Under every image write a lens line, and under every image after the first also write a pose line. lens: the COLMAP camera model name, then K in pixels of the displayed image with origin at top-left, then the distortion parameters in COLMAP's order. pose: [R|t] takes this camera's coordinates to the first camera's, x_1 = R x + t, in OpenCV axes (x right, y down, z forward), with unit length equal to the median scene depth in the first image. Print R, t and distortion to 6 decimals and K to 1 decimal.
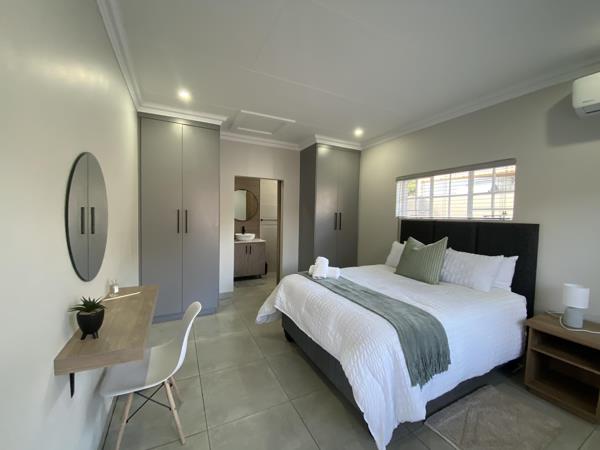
lens RADIAL K [[246.2, 0, 298.3], [0, 246.2, 223.4], [0, 0, 1]] dist [0.030656, -0.023249]
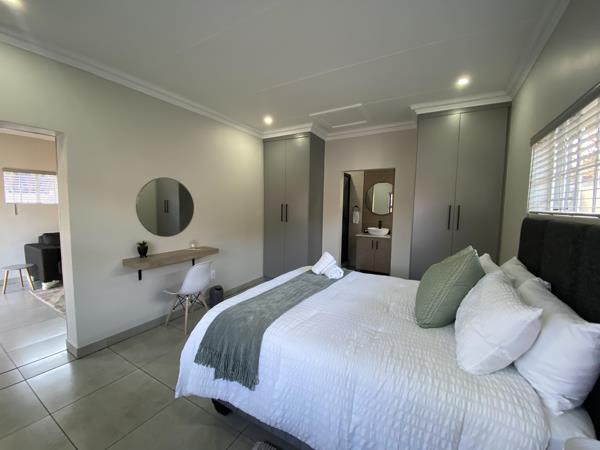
lens RADIAL K [[246.2, 0, 298.3], [0, 246.2, 223.4], [0, 0, 1]] dist [0.030656, -0.023249]
pose [[0.537011, 0.053490, -0.841878, 0.624128], [-0.038748, 0.998498, 0.038724, -0.004016], [0.842685, 0.011826, 0.538277, 0.312585]]
